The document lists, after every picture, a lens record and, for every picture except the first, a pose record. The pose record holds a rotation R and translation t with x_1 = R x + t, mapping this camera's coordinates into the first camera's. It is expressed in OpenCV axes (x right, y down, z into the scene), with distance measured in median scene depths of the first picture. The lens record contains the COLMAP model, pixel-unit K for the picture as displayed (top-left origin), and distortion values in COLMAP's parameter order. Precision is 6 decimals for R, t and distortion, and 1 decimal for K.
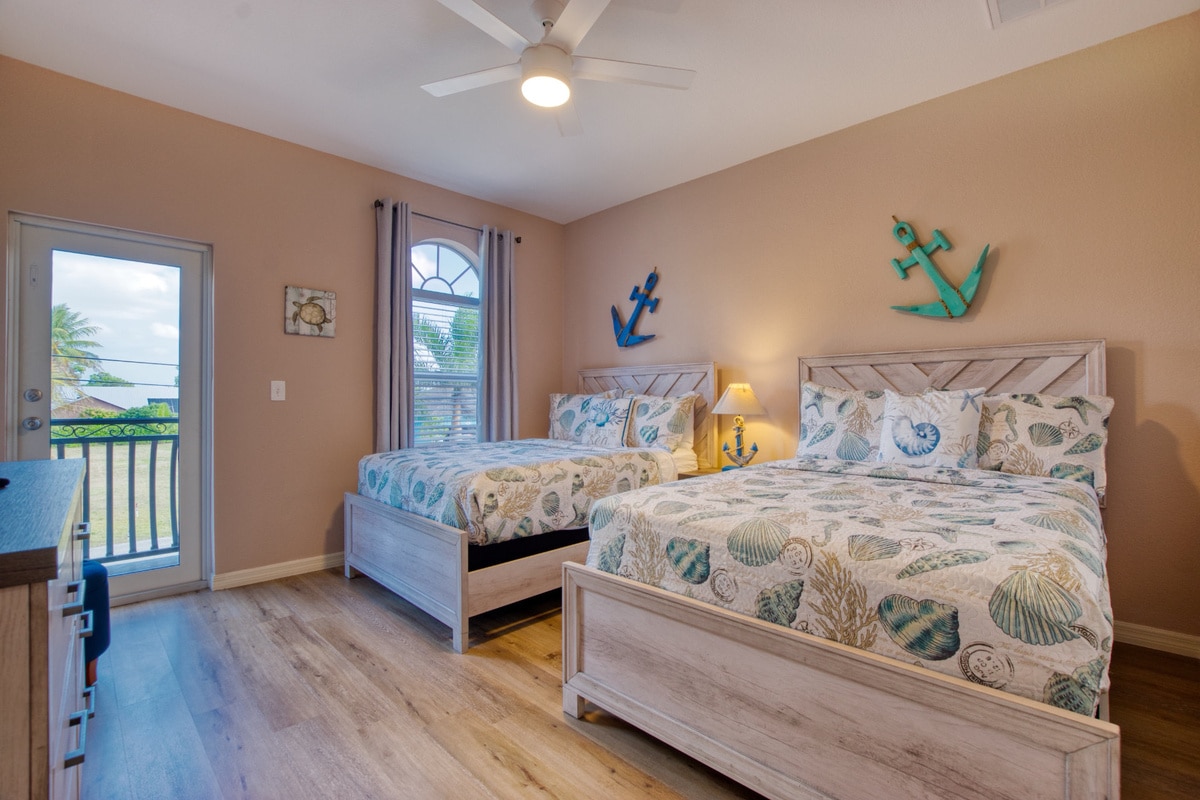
lens RADIAL K [[534.0, 0, 608.9], [0, 534.0, 396.4], [0, 0, 1]] dist [-0.027592, 0.007434]
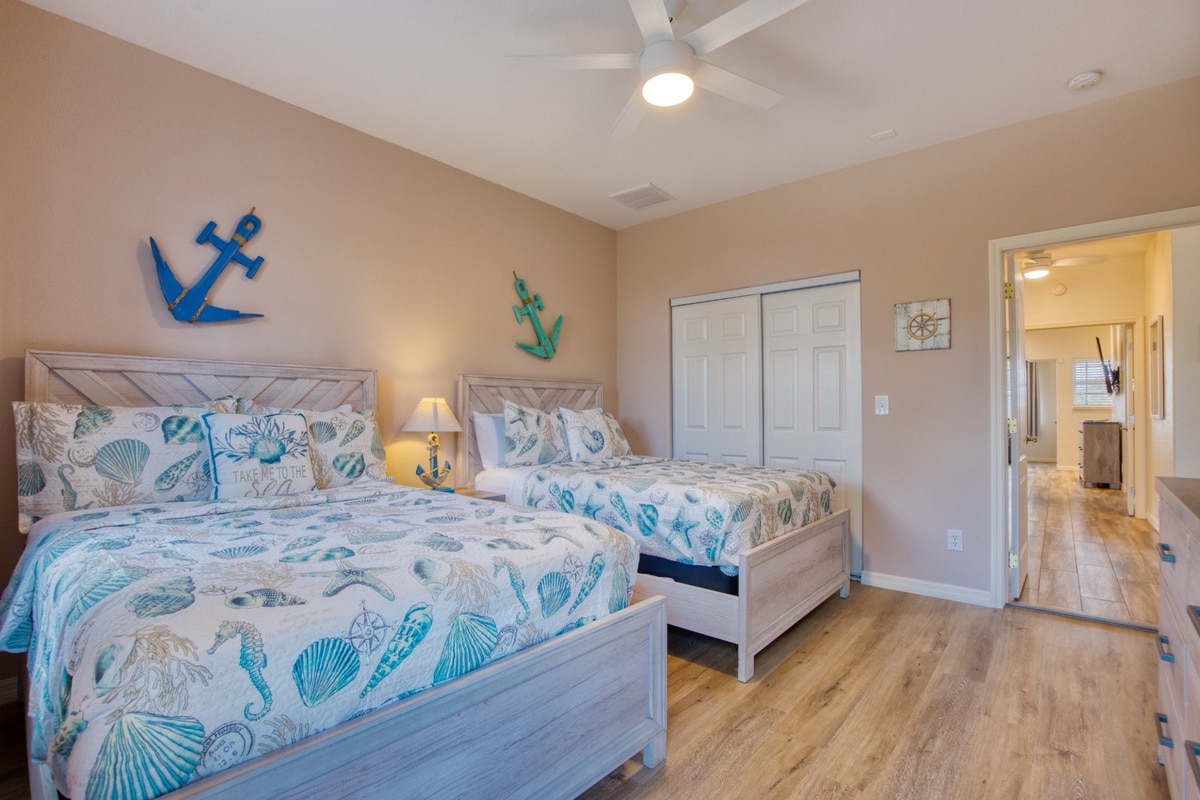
lens RADIAL K [[545.4, 0, 599.3], [0, 545.4, 410.5], [0, 0, 1]] dist [-0.031028, 0.000124]
pose [[-0.045547, 0.008204, 0.998929, -0.646549], [-0.001188, 0.999965, -0.008267, 0.004170], [-0.998962, -0.001564, -0.045535, 0.708187]]
